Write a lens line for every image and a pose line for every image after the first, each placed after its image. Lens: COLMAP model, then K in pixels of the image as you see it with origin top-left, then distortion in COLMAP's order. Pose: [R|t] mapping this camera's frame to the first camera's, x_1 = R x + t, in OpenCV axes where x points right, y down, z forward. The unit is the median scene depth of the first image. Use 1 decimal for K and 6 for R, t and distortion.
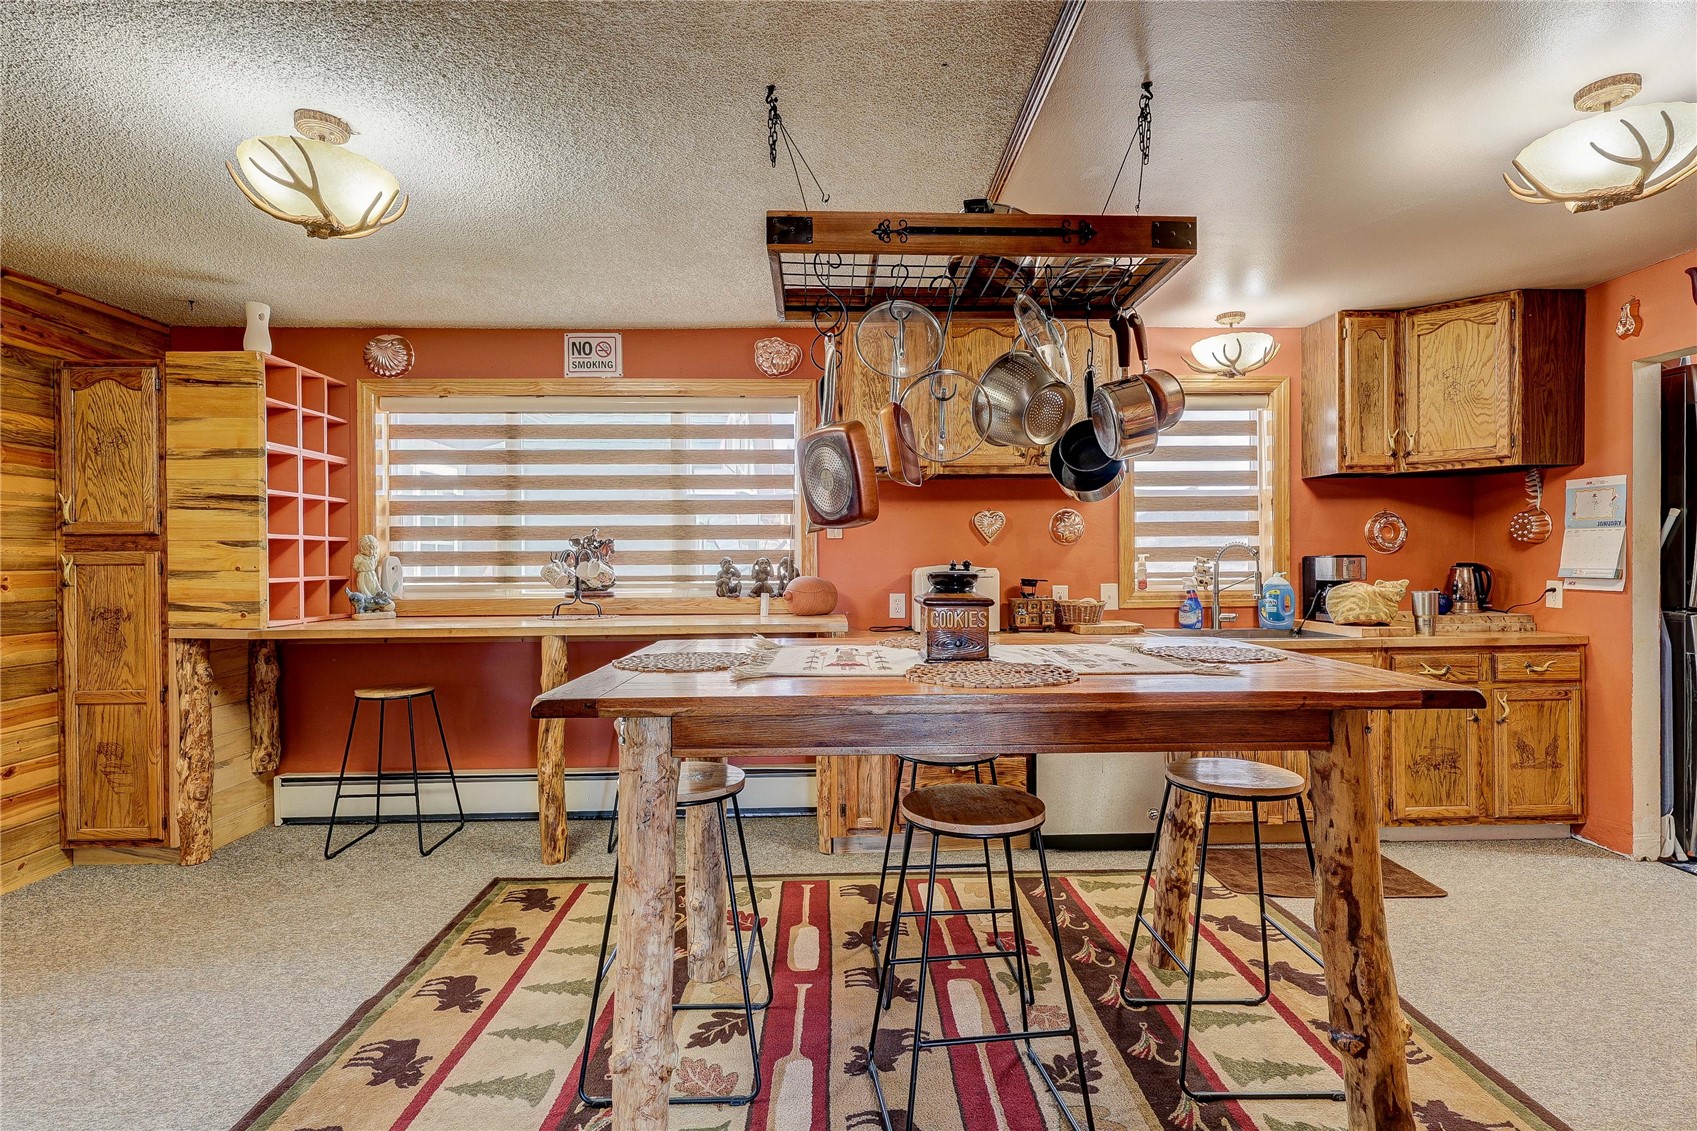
lens RADIAL K [[811.0, 0, 848.5], [0, 811.0, 565.5], [0, 0, 1]] dist [-0.003639, -0.001277]
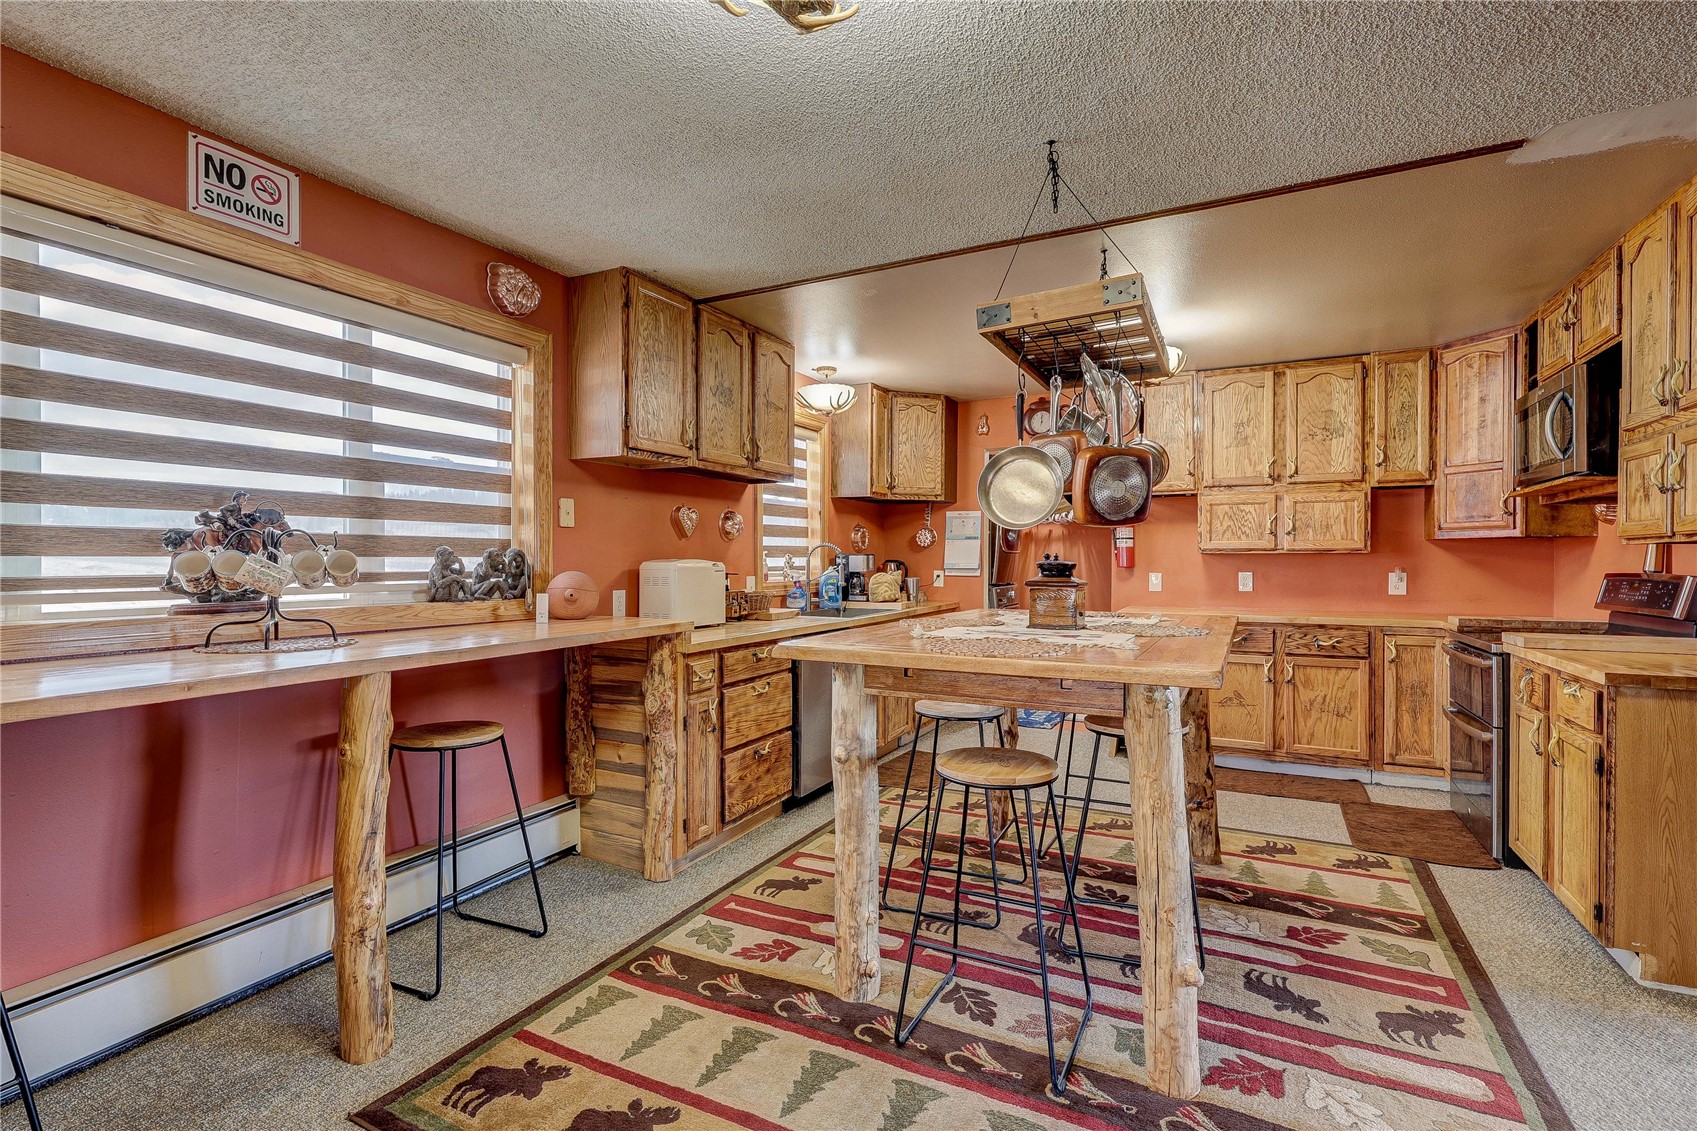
lens RADIAL K [[791.3, 0, 848.5], [0, 791.3, 565.5], [0, 0, 1]] dist [-0.003496, -0.000690]
pose [[0.469056, -0.001106, 0.883168, -0.611137], [0.001389, 0.999999, 0.000514, 0.006592], [-0.883167, 0.000985, 0.469057, 0.358683]]
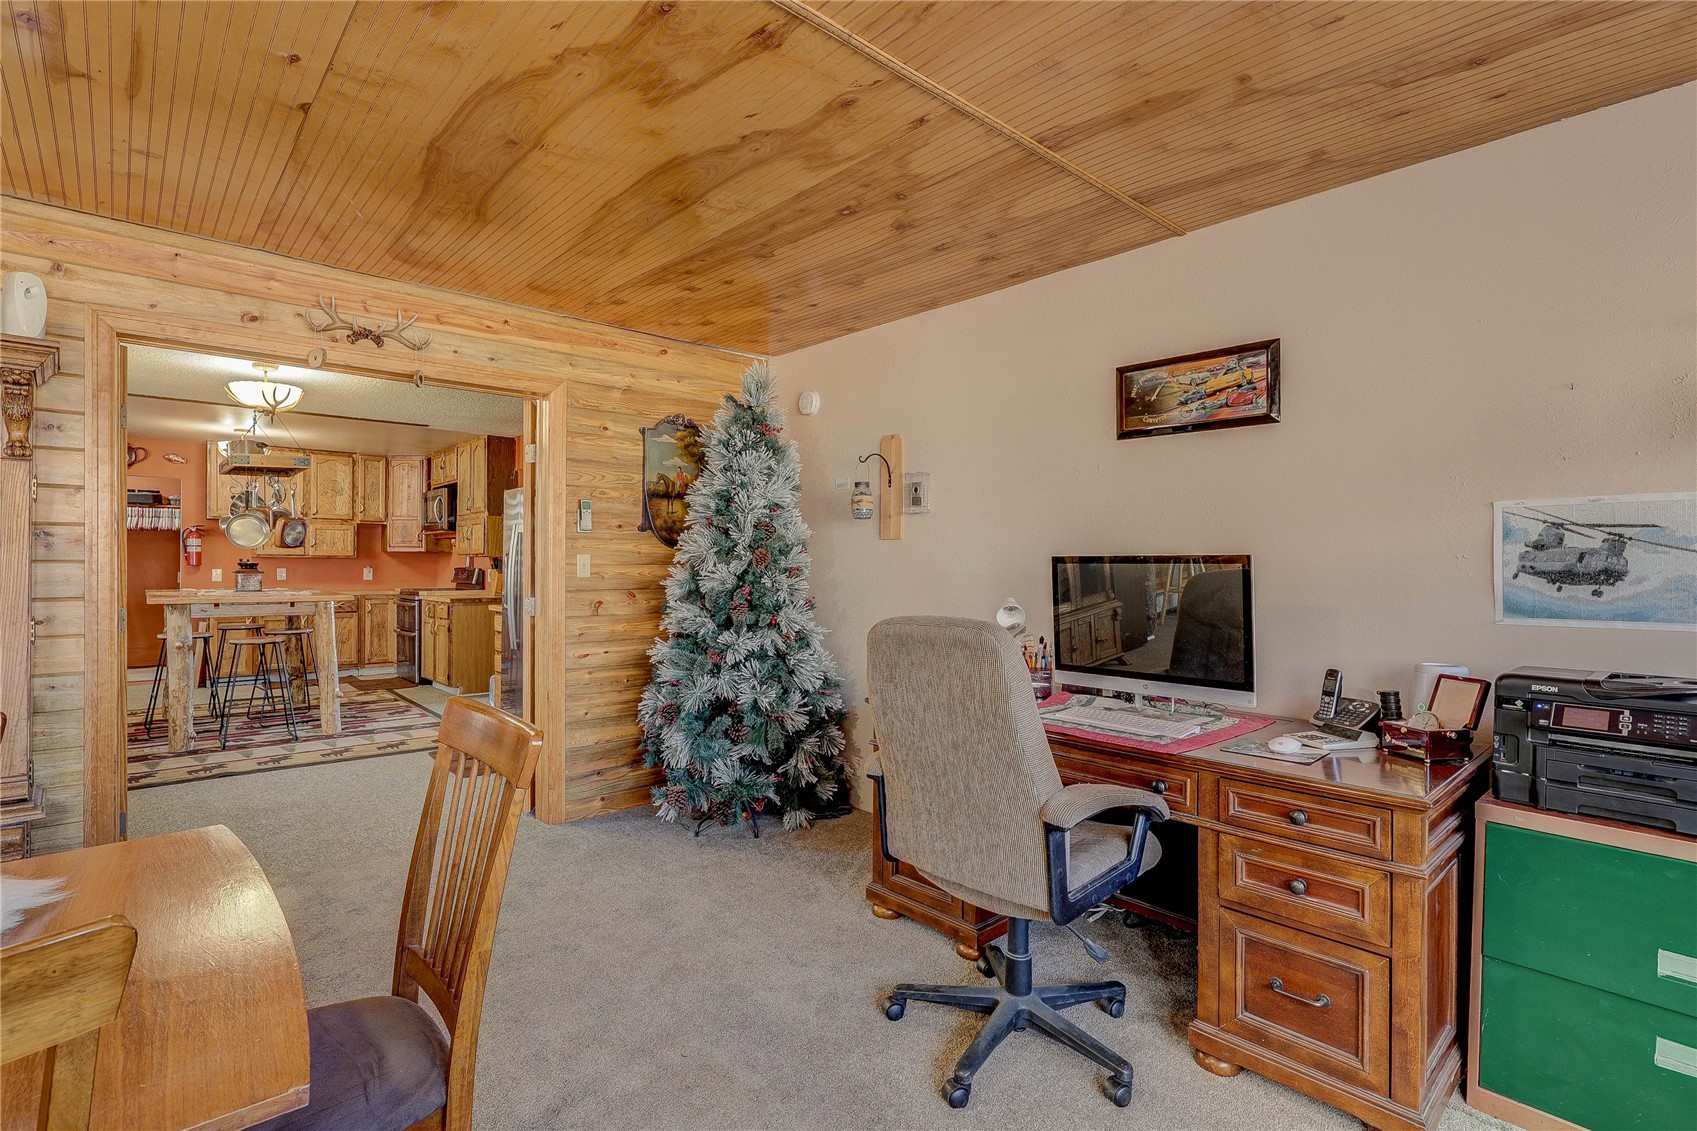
lens RADIAL K [[811.0, 0, 848.5], [0, 811.0, 565.5], [0, 0, 1]] dist [-0.003639, -0.001277]
pose [[-0.651005, -0.001931, 0.759071, -2.094042], [-0.002072, 0.999998, 0.000767, 0.006736], [-0.759071, -0.001074, -0.651007, 0.715671]]
